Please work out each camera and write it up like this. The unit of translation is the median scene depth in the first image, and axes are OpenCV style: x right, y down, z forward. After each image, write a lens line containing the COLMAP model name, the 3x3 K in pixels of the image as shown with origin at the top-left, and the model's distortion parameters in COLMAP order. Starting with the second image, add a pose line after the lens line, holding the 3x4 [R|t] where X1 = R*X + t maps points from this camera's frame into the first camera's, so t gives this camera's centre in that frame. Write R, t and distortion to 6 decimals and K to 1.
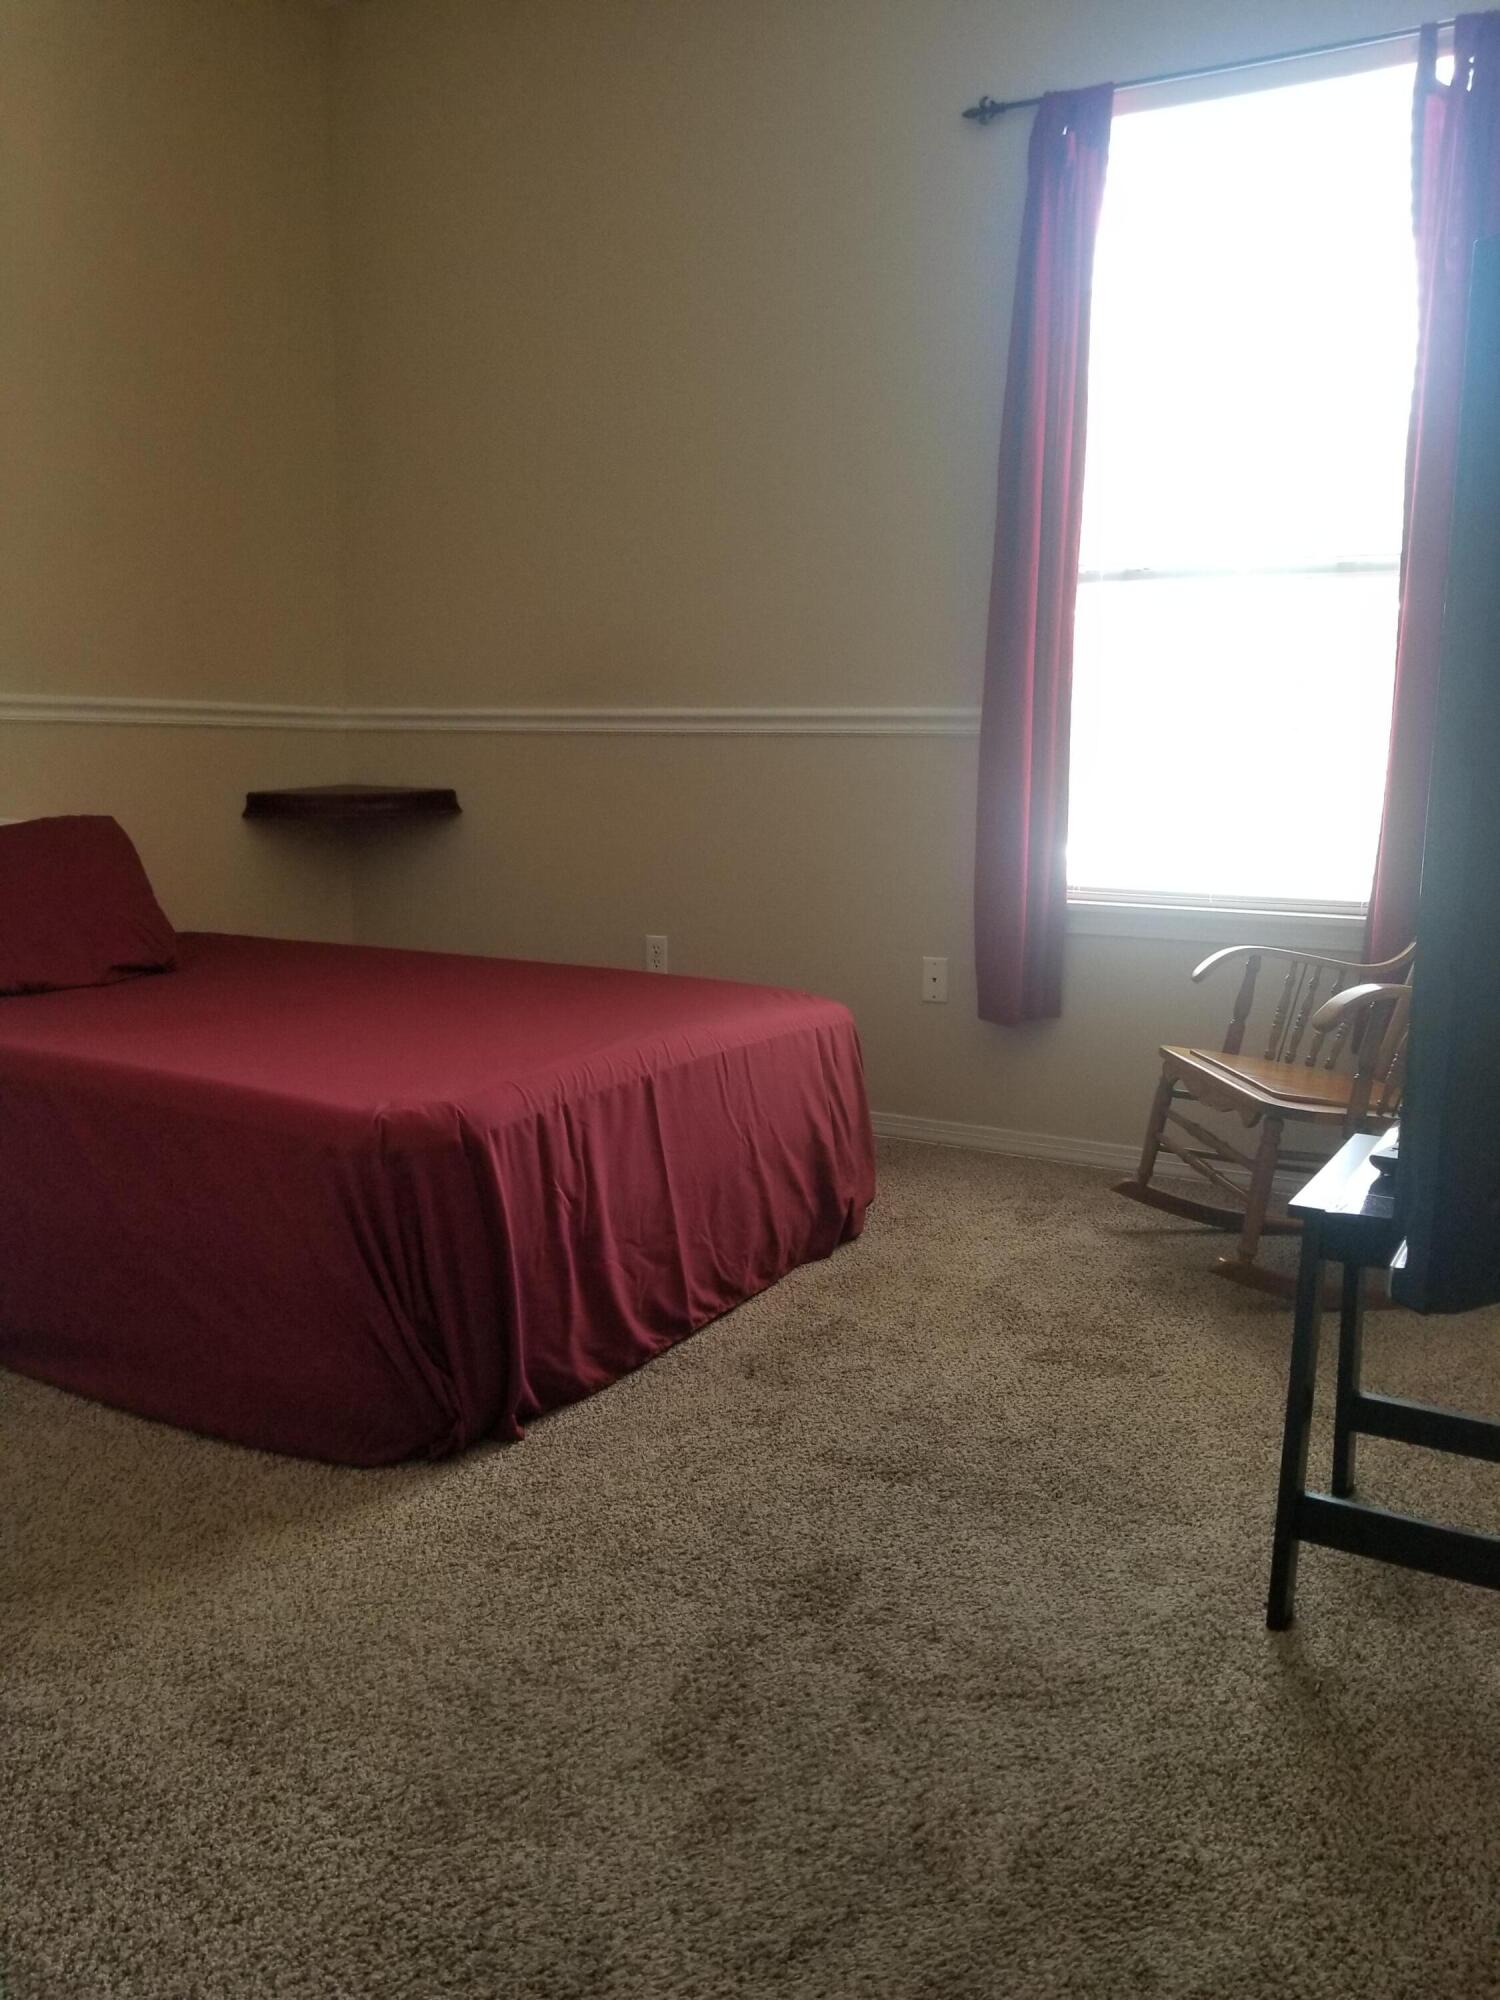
lens RADIAL K [[1579.1, 0, 721.9], [0, 1579.1, 1001.9], [0, 0, 1]] dist [0.118074, -0.259346]
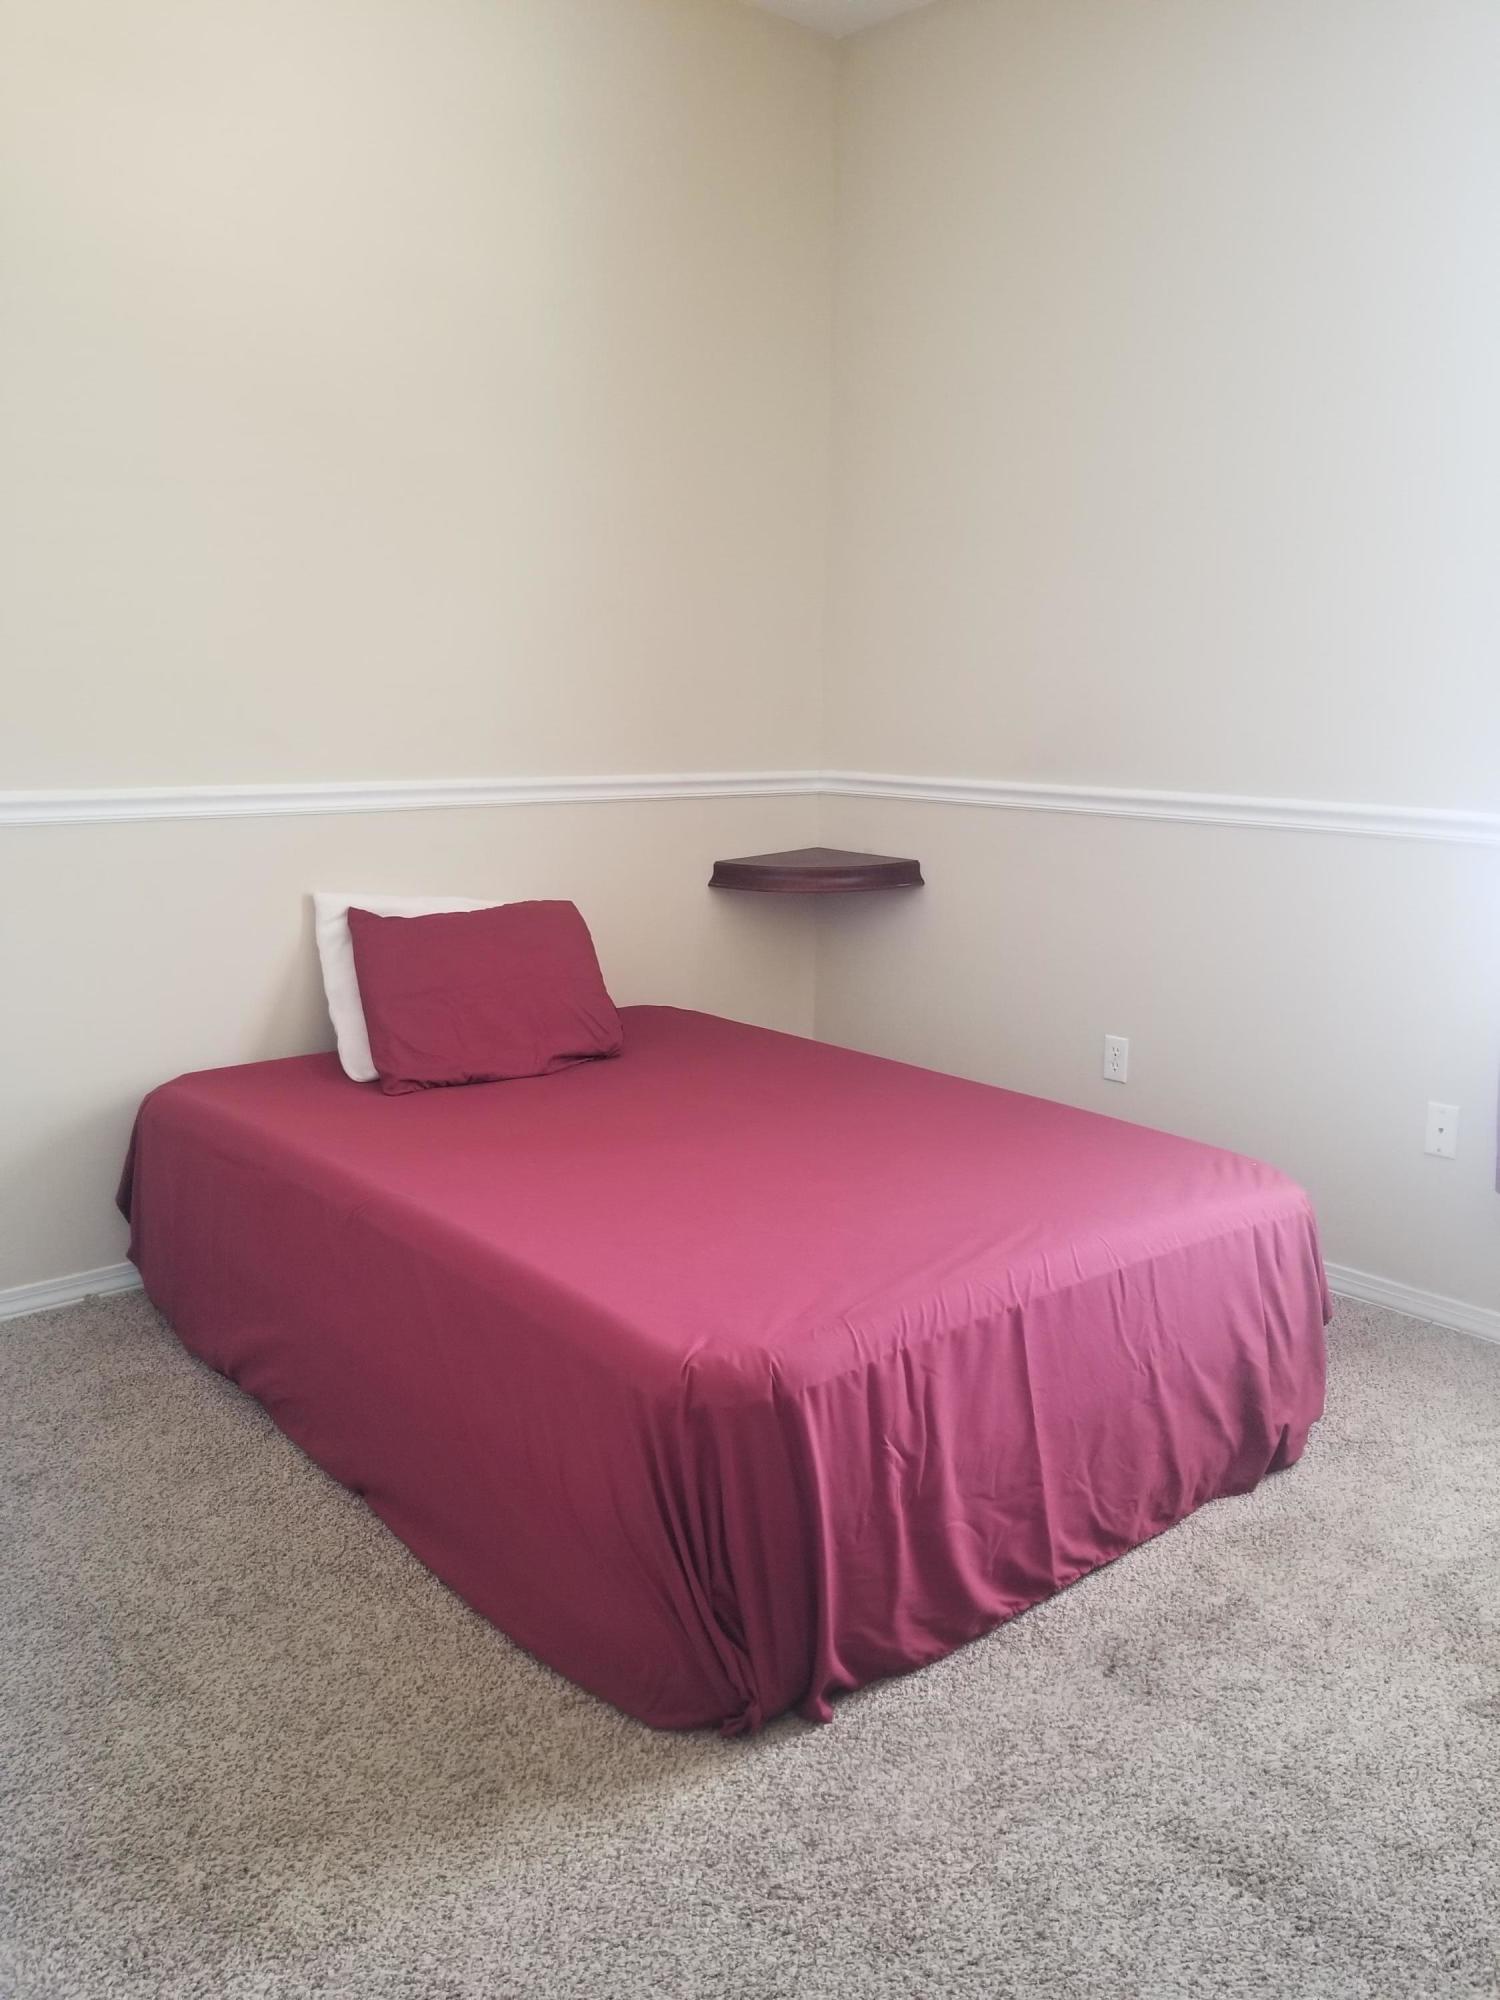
lens RADIAL K [[1566.6, 0, 750.0], [0, 1566.6, 1000.0], [0, 0, 1]] dist [0.067576, -0.098569]
pose [[0.943059, 0.069018, -0.325386, 0.088343], [-0.057323, 0.997323, 0.045407, -0.158433], [0.327649, -0.024169, 0.944490, 0.128399]]
